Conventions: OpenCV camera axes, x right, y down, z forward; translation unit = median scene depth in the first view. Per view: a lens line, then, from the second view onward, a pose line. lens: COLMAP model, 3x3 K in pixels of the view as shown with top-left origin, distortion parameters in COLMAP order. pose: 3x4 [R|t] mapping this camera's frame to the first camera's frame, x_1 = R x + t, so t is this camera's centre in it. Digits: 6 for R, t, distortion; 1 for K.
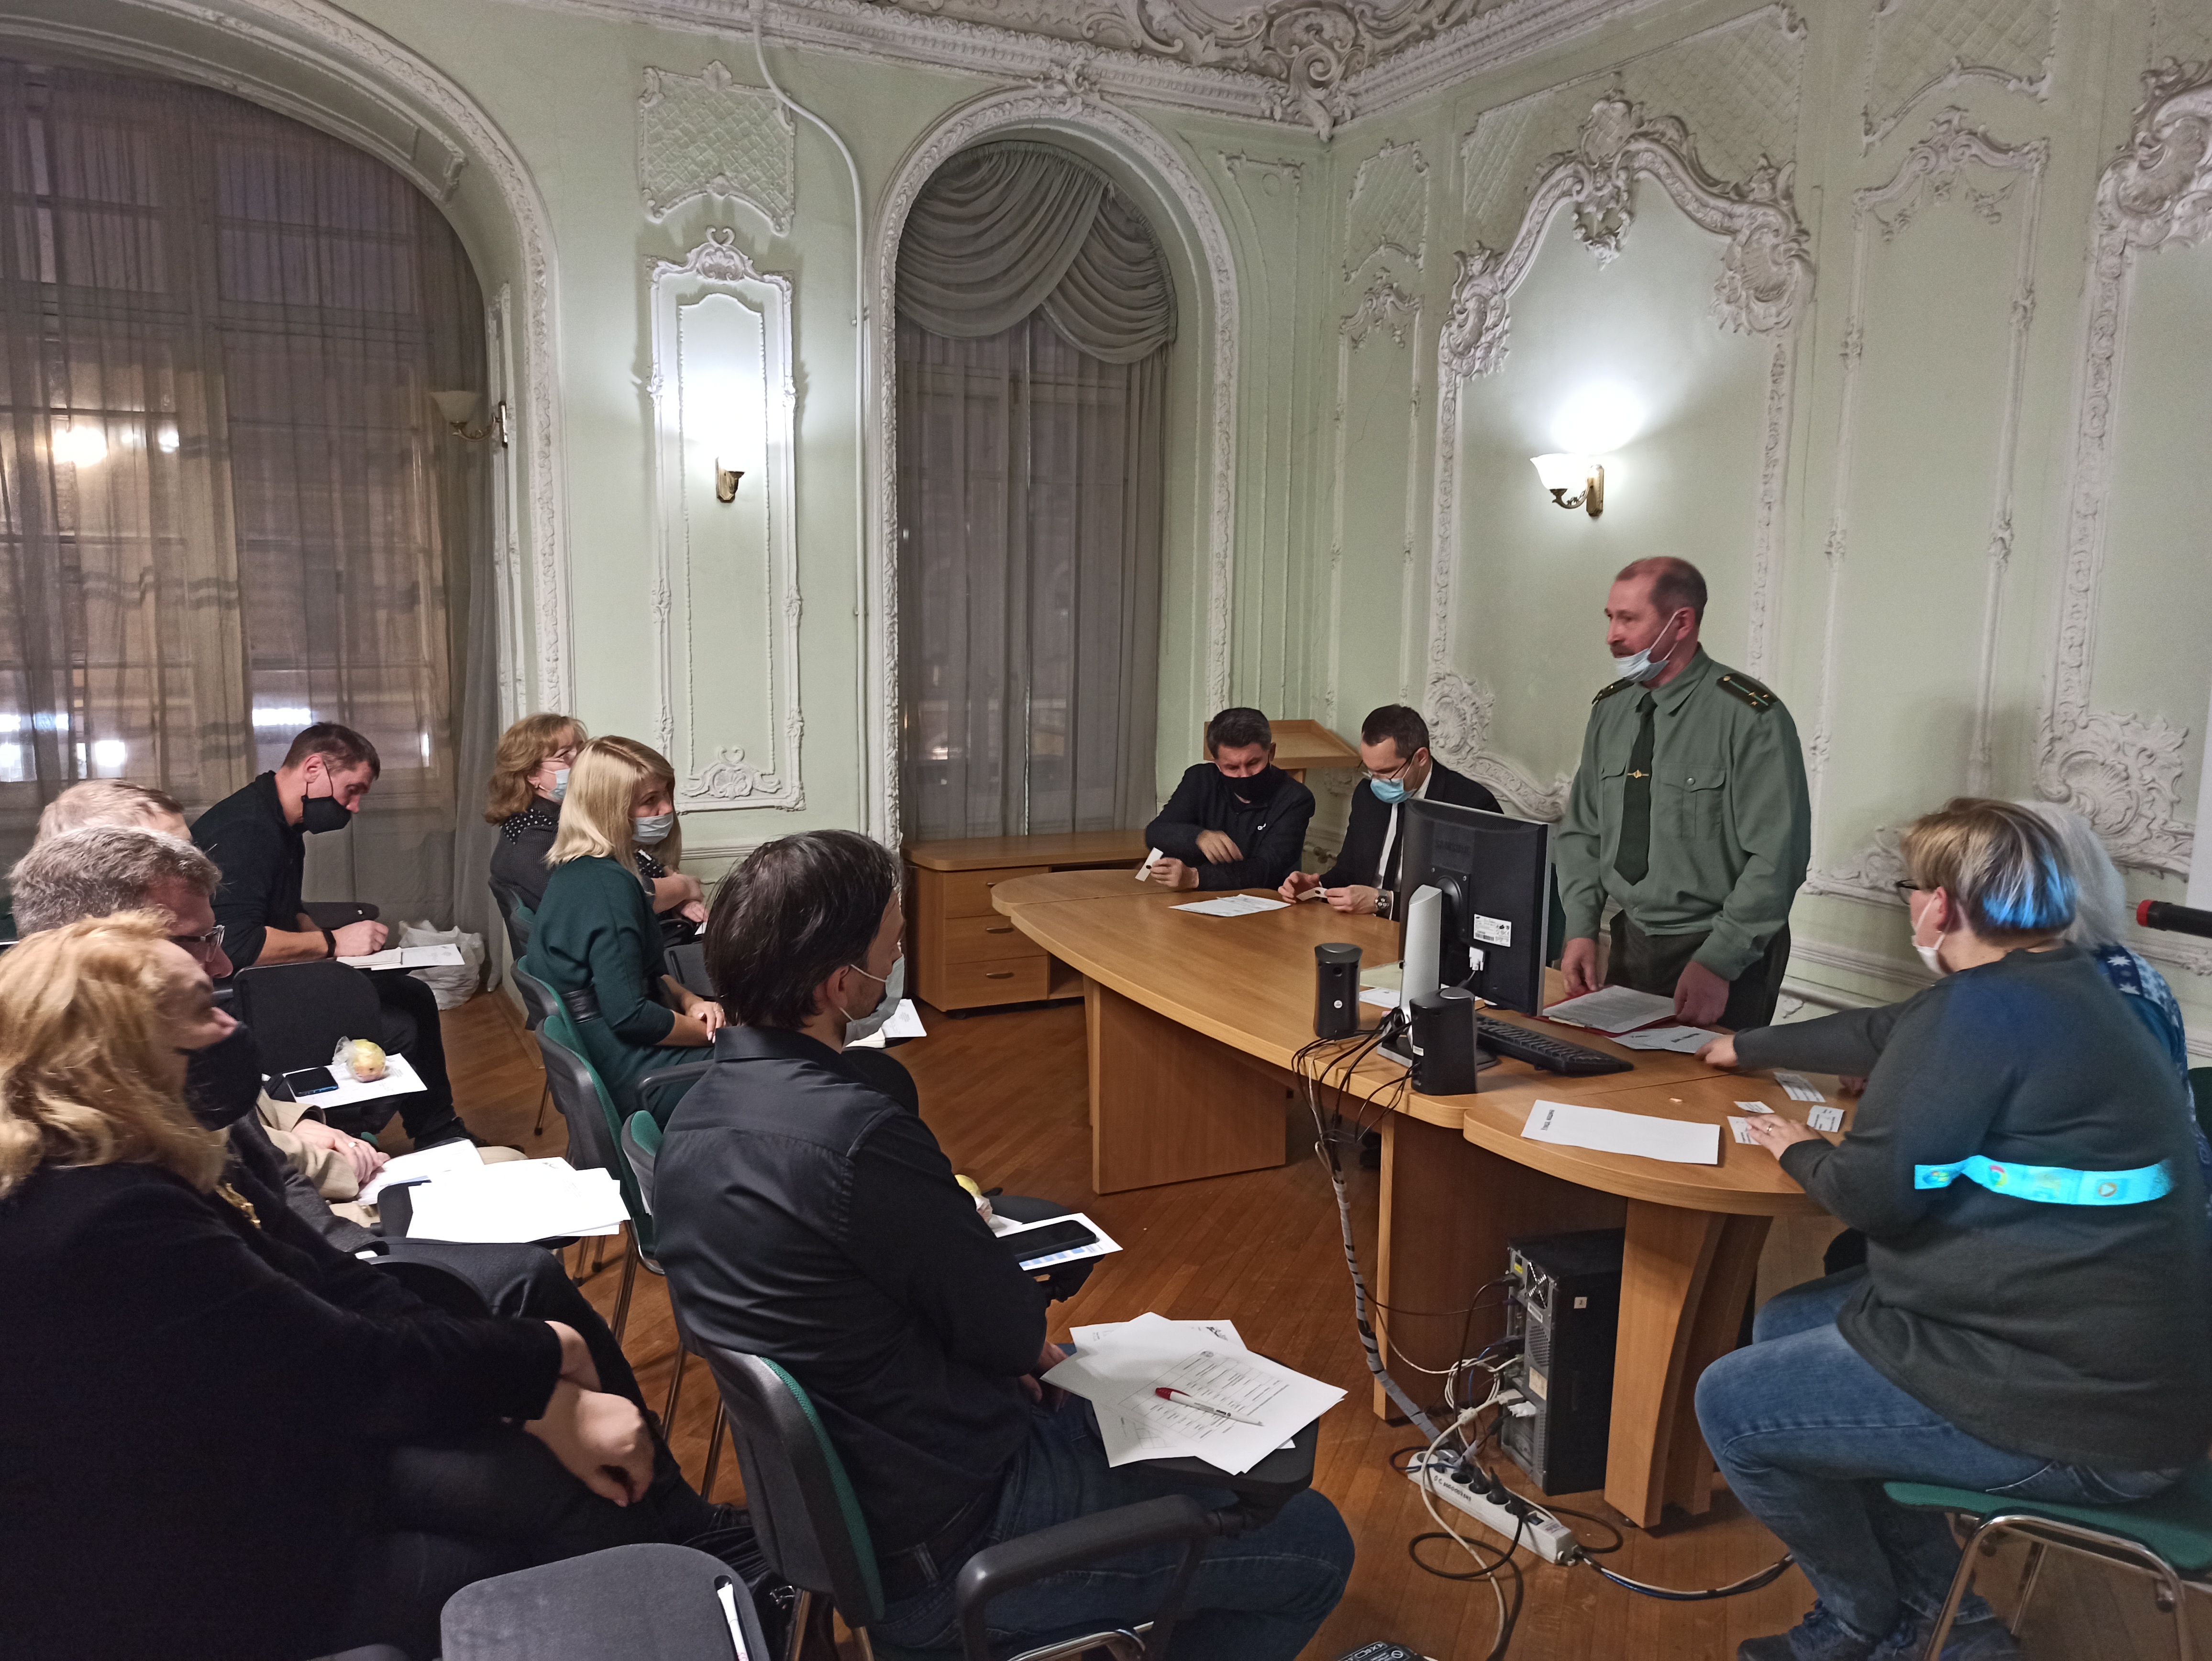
lens RADIAL K [[1648.9, 0, 1100.9], [0, 1648.9, 839.7], [0, 0, 1]] dist [0.043156, -0.028488]
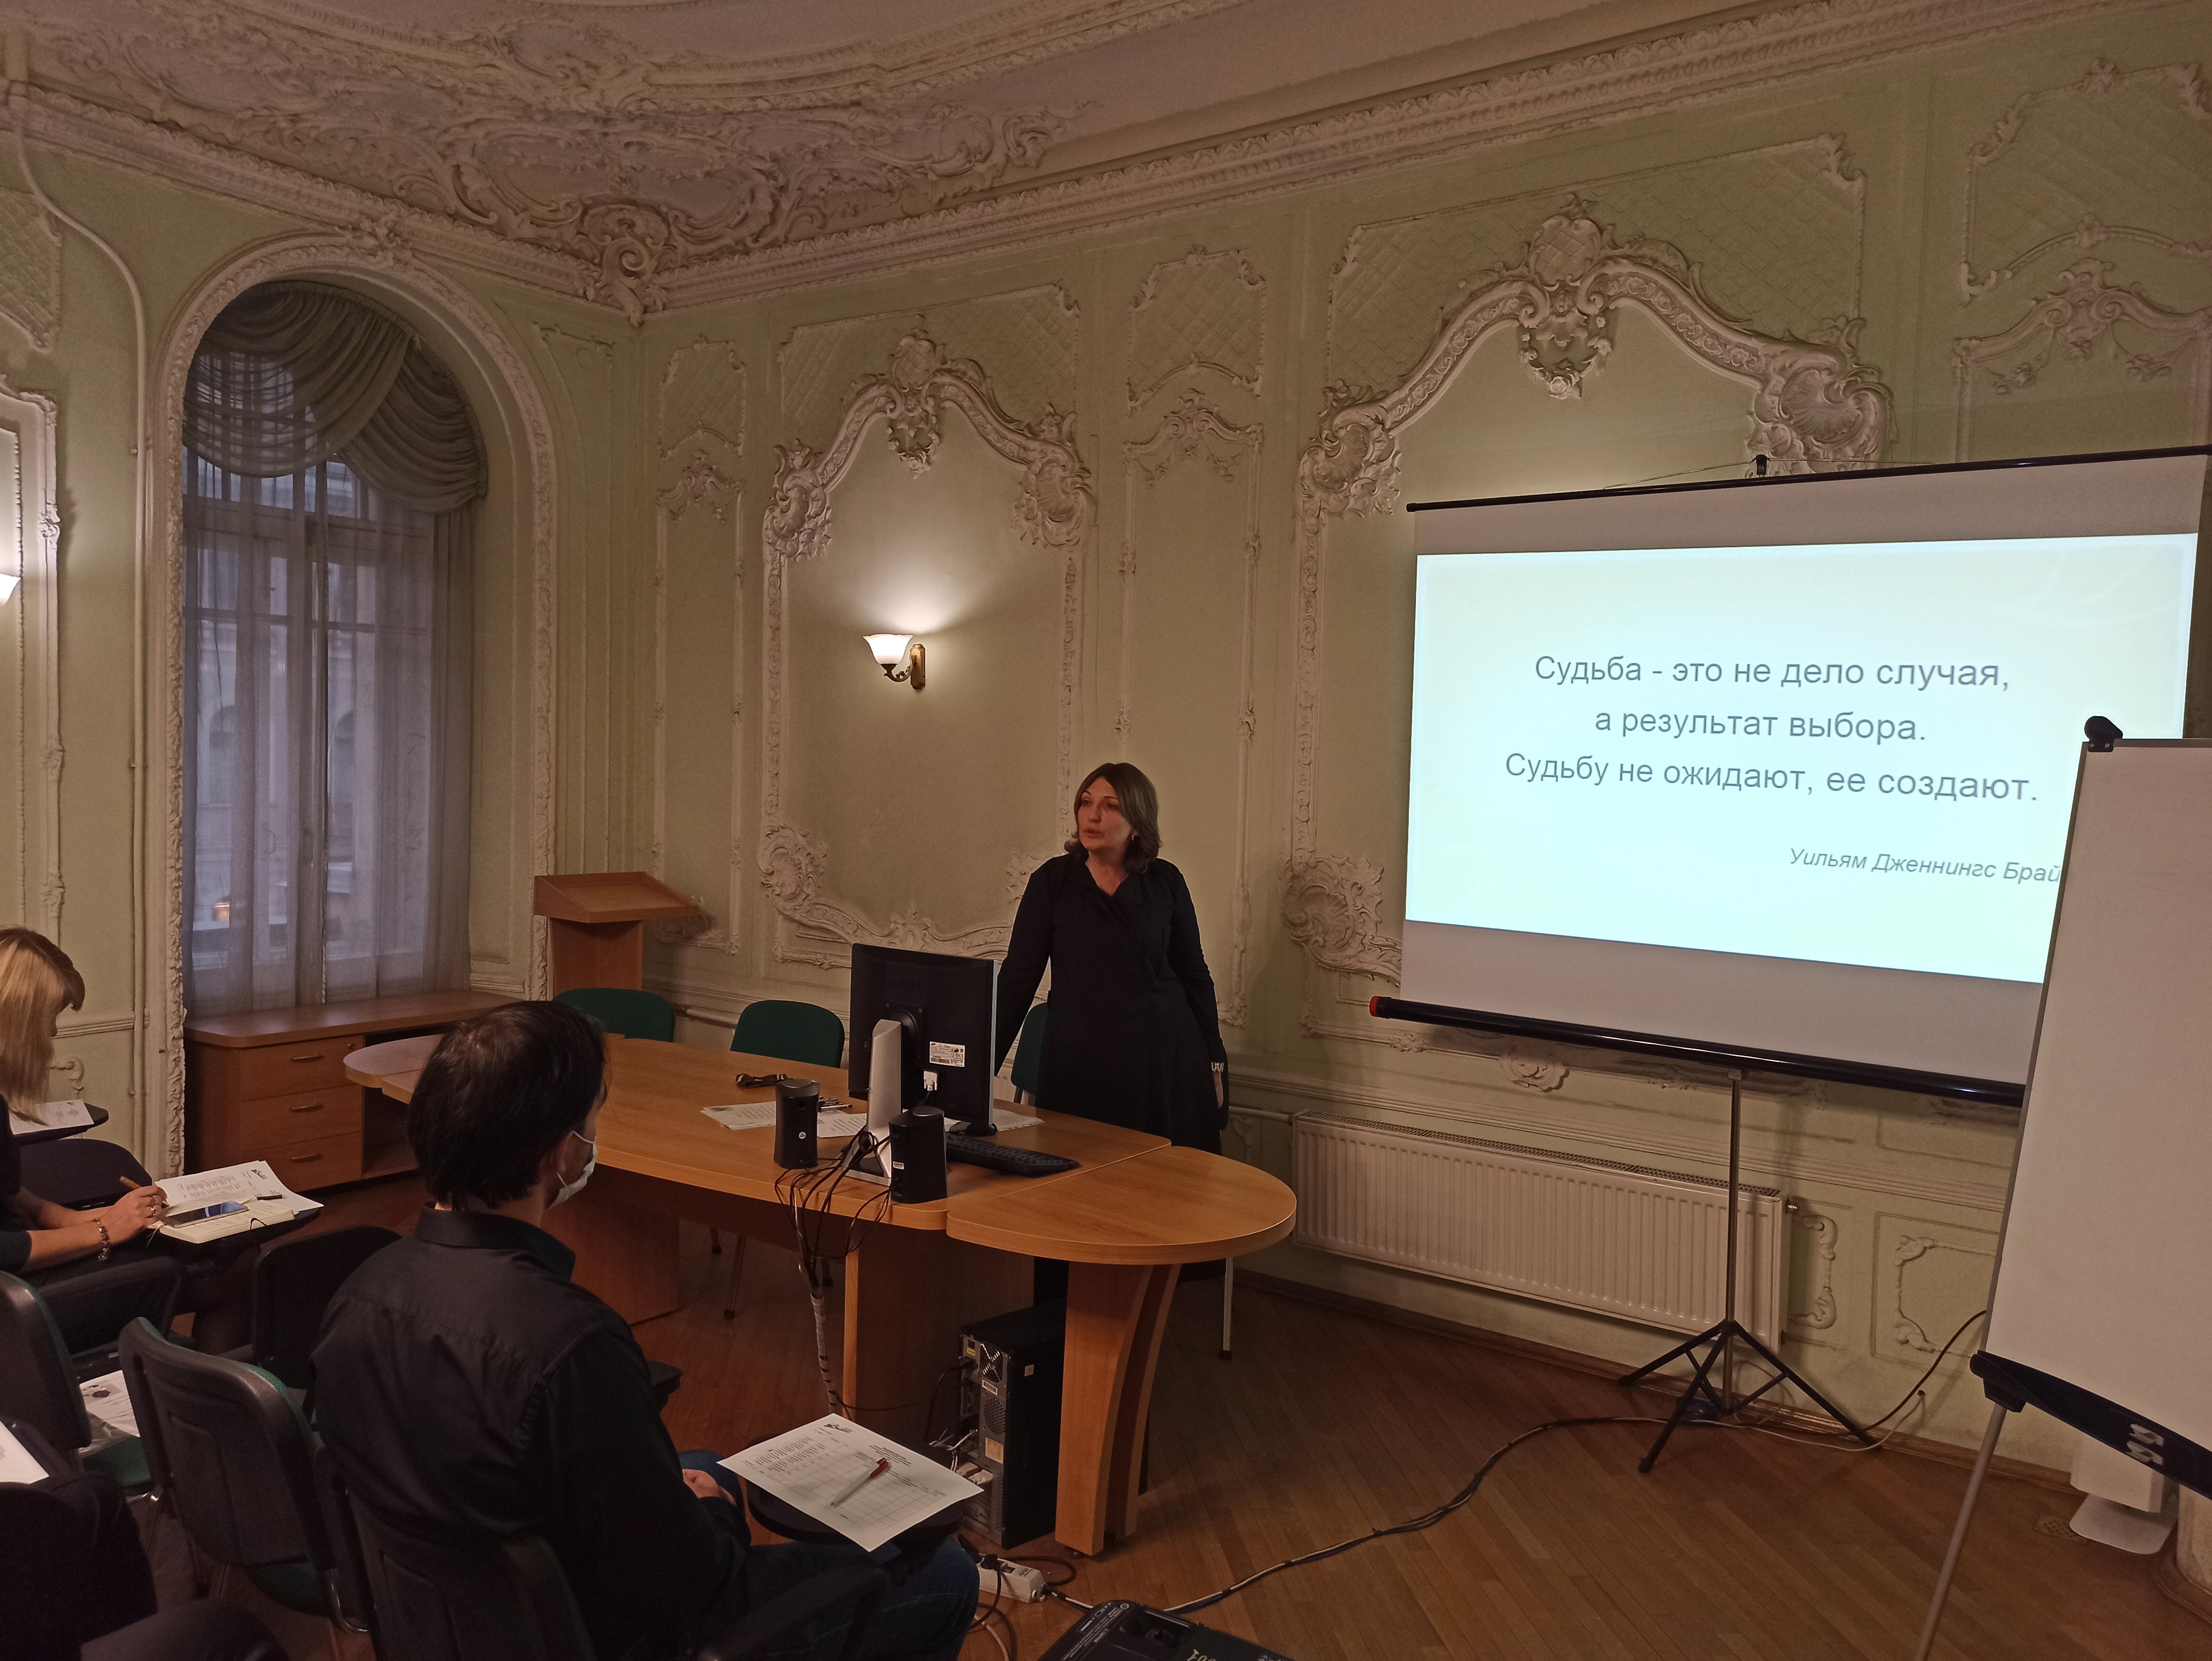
lens RADIAL K [[1656.5, 0, 1111.5], [0, 1656.5, 827.1], [0, 0, 1]] dist [0.065826, -0.055833]
pose [[0.885475, -0.009813, 0.464583, -0.105108], [0.053142, 0.995356, -0.080262, -0.002188], [-0.461638, 0.095759, 0.881884, -0.051267]]
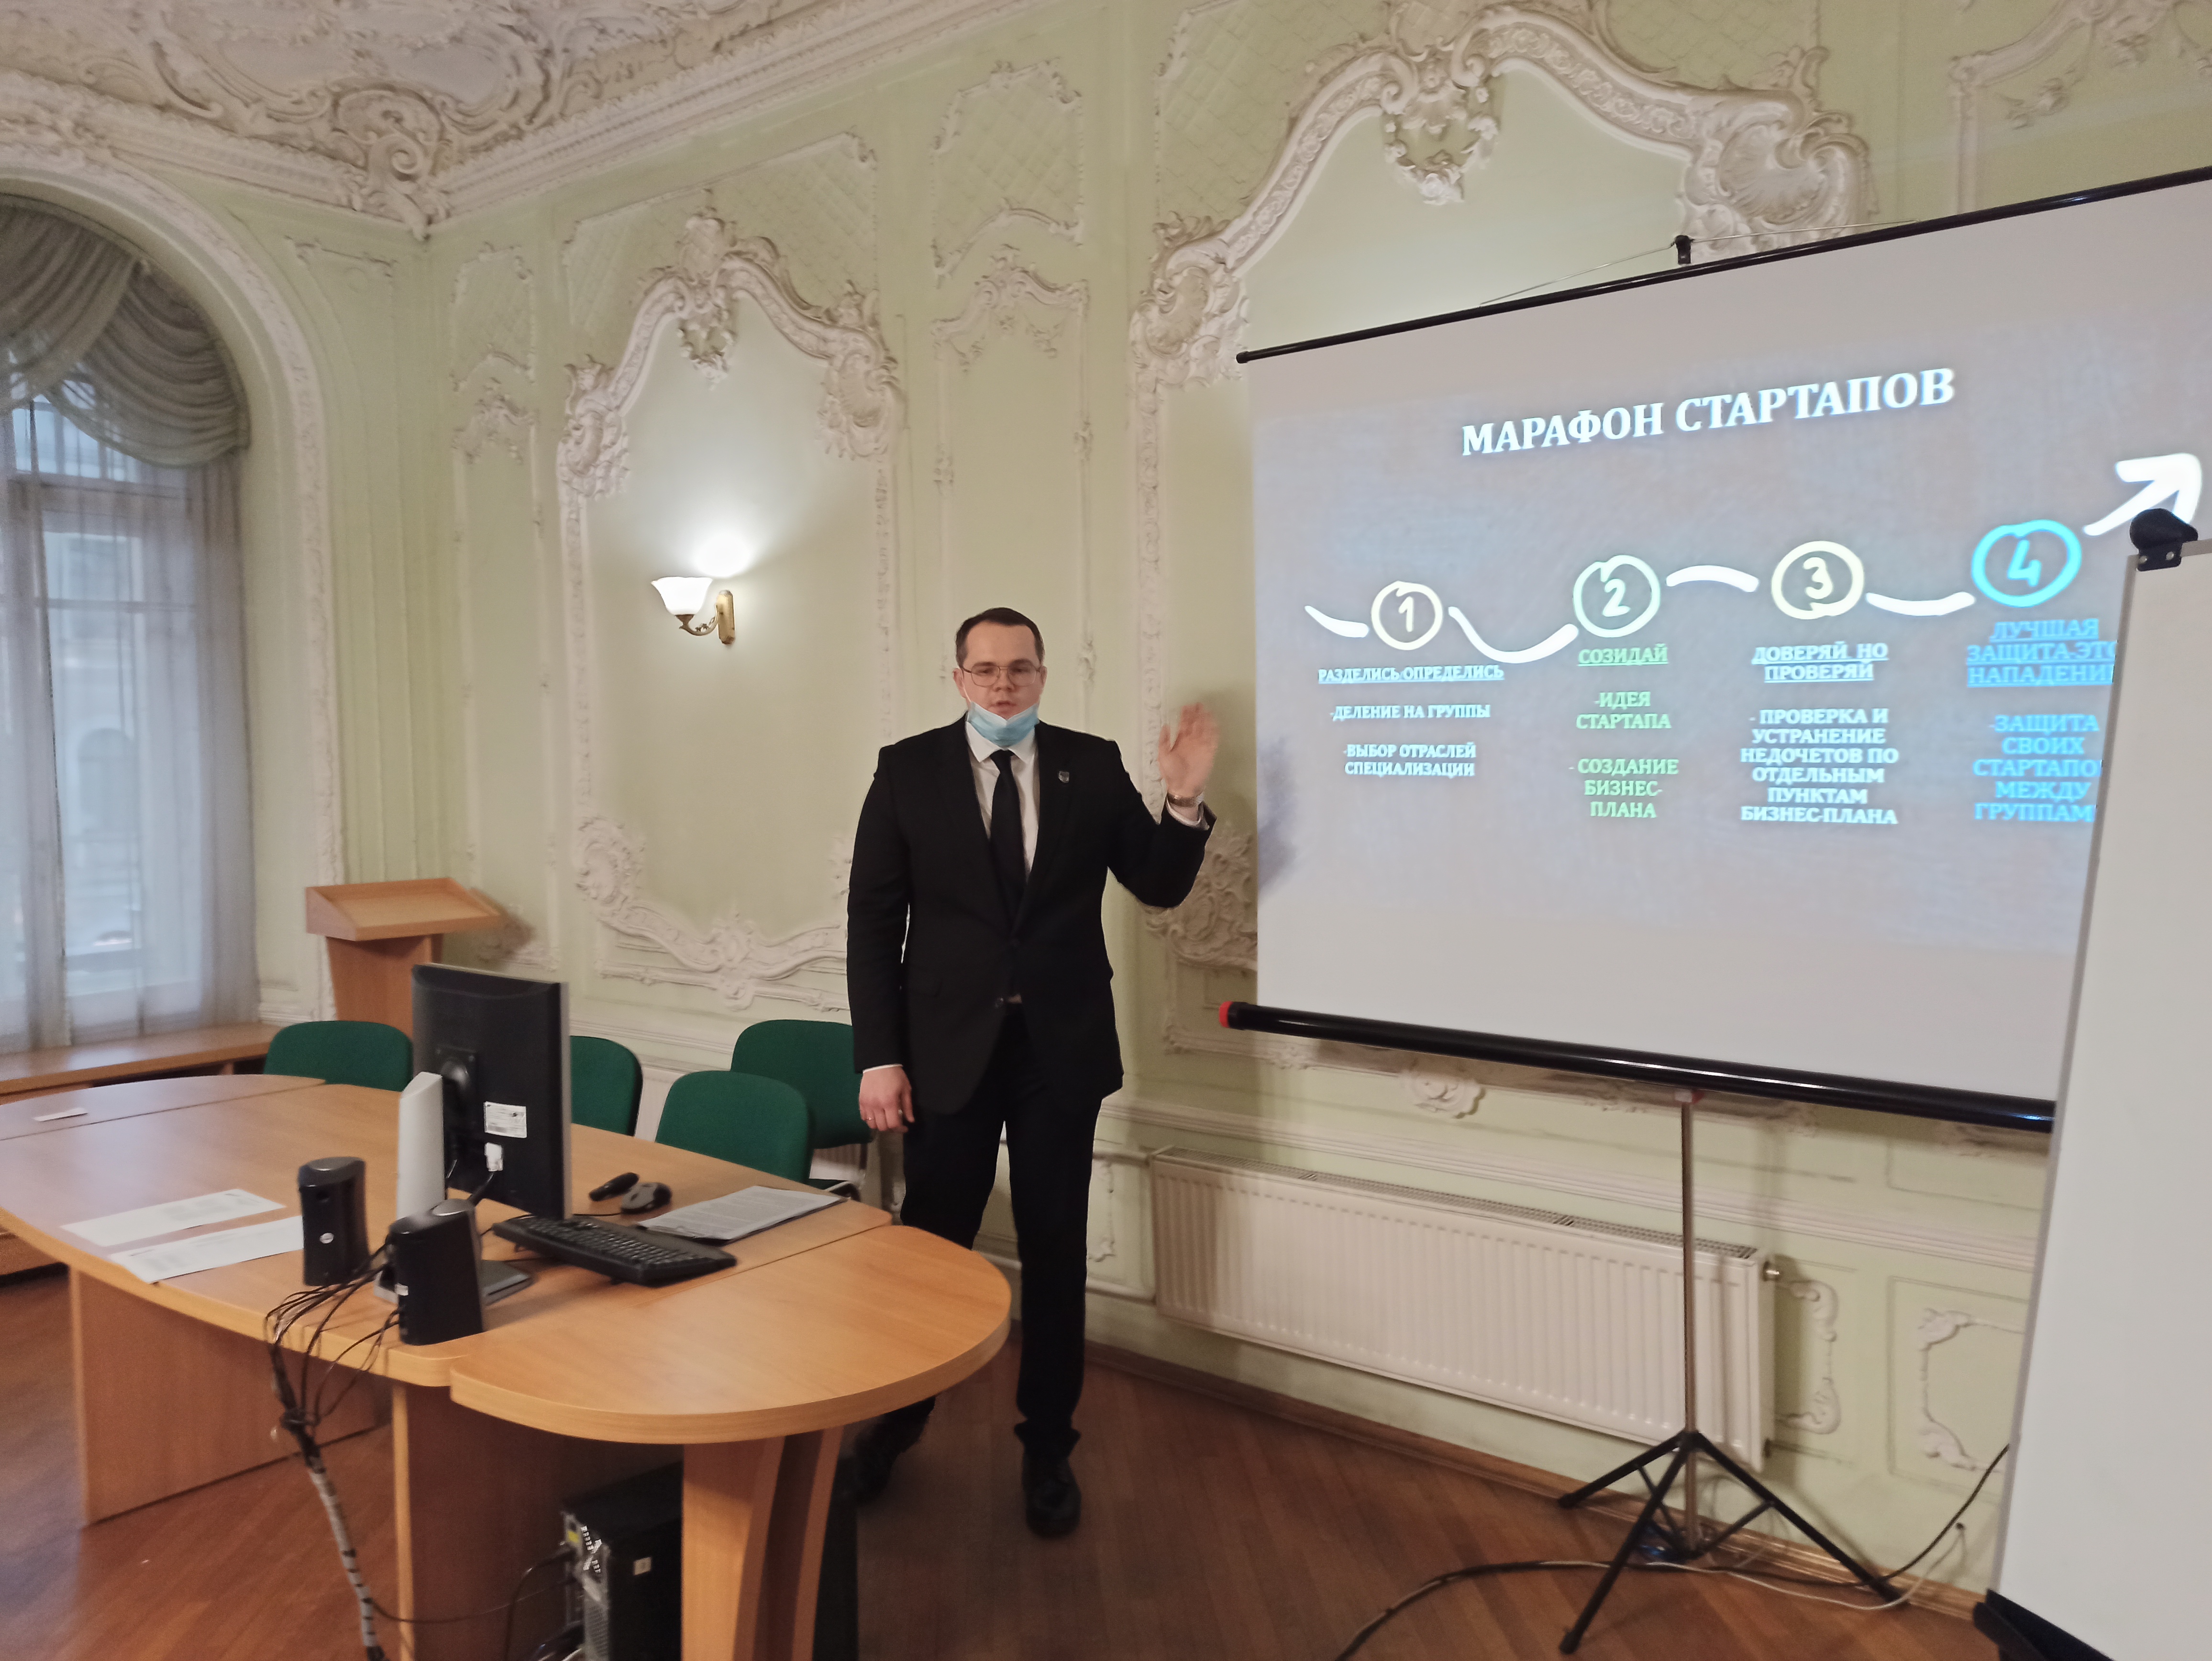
lens RADIAL K [[1646.5, 0, 1121.2], [0, 1646.5, 828.5], [0, 0, 1]] dist [0.046019, -0.027315]
pose [[0.904773, -0.047899, 0.423193, 0.090549], [0.088927, 0.993000, -0.077732, 0.001837], [-0.416508, 0.107963, 0.902699, 0.064938]]
